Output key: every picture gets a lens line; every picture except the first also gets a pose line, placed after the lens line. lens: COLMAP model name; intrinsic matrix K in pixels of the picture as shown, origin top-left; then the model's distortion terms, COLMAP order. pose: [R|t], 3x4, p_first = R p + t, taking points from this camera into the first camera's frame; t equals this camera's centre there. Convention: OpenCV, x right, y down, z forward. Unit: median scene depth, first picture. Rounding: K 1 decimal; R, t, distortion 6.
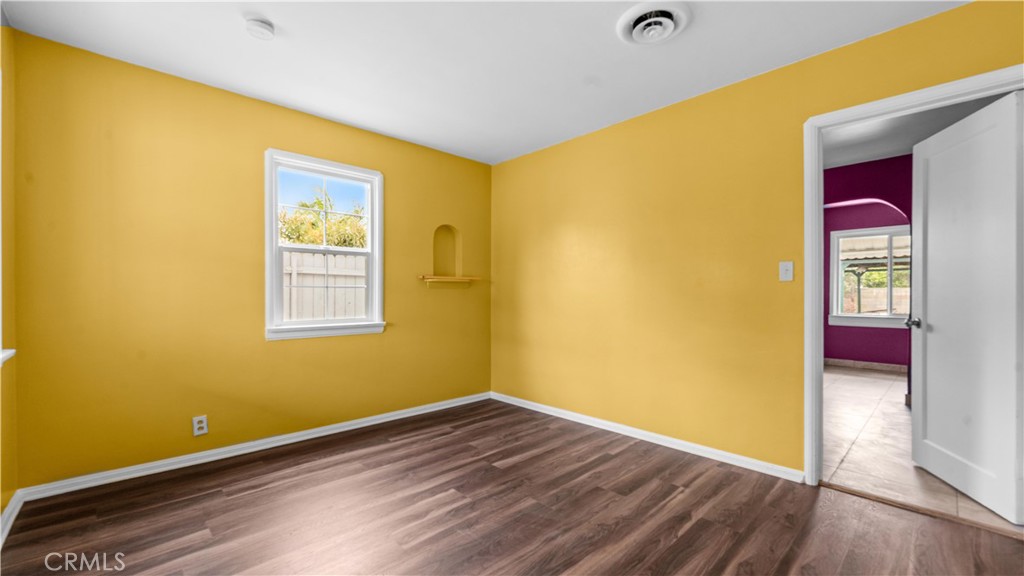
lens RADIAL K [[416.5, 0, 516.9], [0, 416.5, 290.1], [0, 0, 1]] dist [-0.002814, 0.001082]
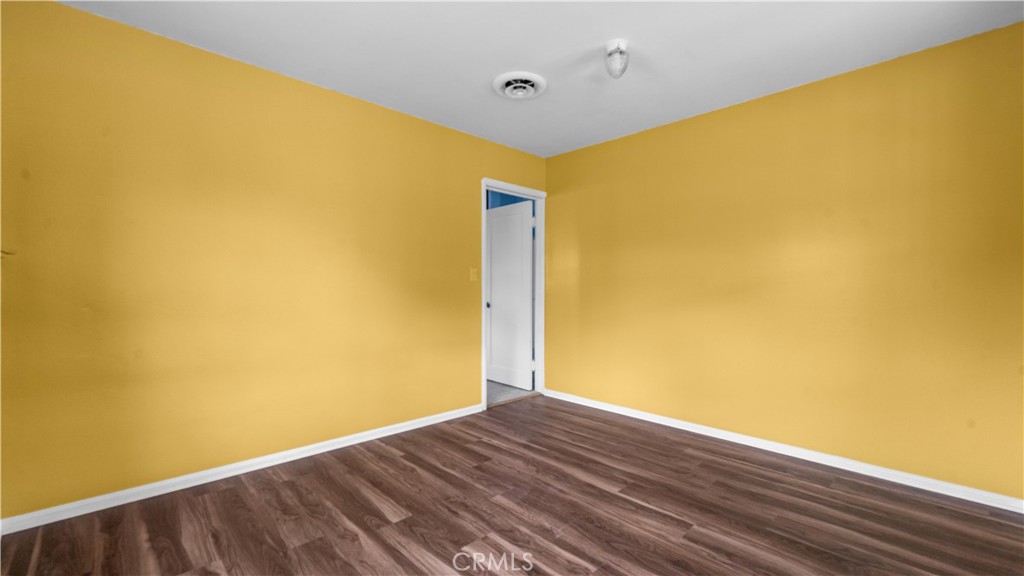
lens RADIAL K [[416.5, 0, 516.0], [0, 416.5, 290.5], [0, 0, 1]] dist [-0.002814, 0.001082]
pose [[0.005681, -0.002897, 0.999980, -0.798038], [-0.012160, 0.999922, 0.002966, 0.004320], [-0.999910, -0.012177, 0.005646, 0.792574]]
